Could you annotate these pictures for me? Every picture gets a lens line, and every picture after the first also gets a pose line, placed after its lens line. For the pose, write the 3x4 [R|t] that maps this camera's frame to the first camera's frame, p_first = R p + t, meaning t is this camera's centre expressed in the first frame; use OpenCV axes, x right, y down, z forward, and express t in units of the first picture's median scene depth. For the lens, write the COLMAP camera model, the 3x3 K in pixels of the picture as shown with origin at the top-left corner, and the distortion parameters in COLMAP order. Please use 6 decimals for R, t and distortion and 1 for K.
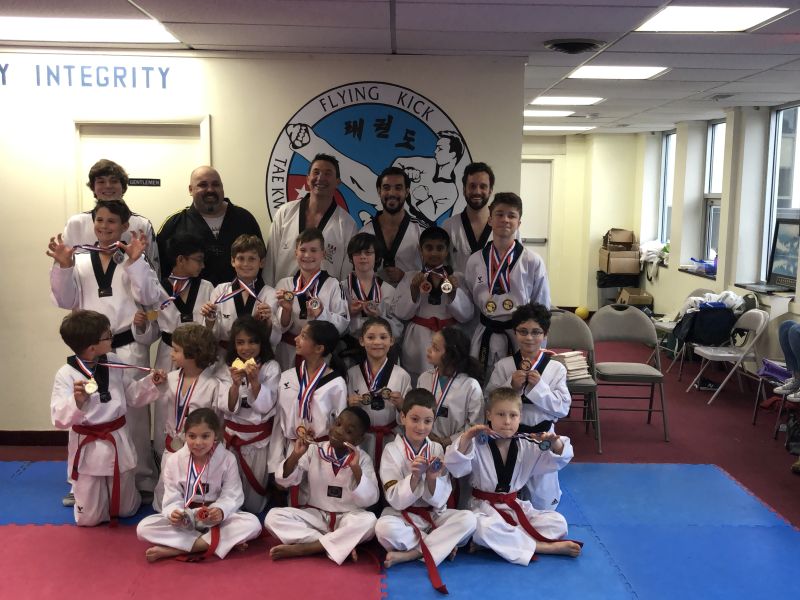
lens RADIAL K [[854.6, 0, 399.0], [0, 854.6, 315.4], [0, 0, 1]] dist [-0.008614, 0.000000]
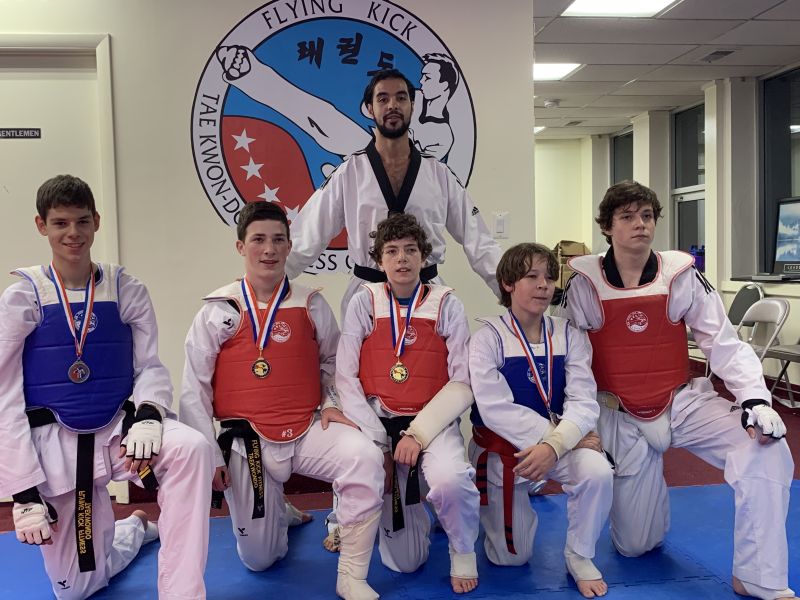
lens RADIAL K [[845.5, 0, 397.3], [0, 845.5, 303.6], [0, 0, 1]] dist [-0.028048, 0.000000]
pose [[0.993608, -0.044869, 0.103581, -0.063333], [0.052279, 0.996179, -0.069964, 0.052114], [-0.100046, 0.074932, 0.992157, 0.288191]]
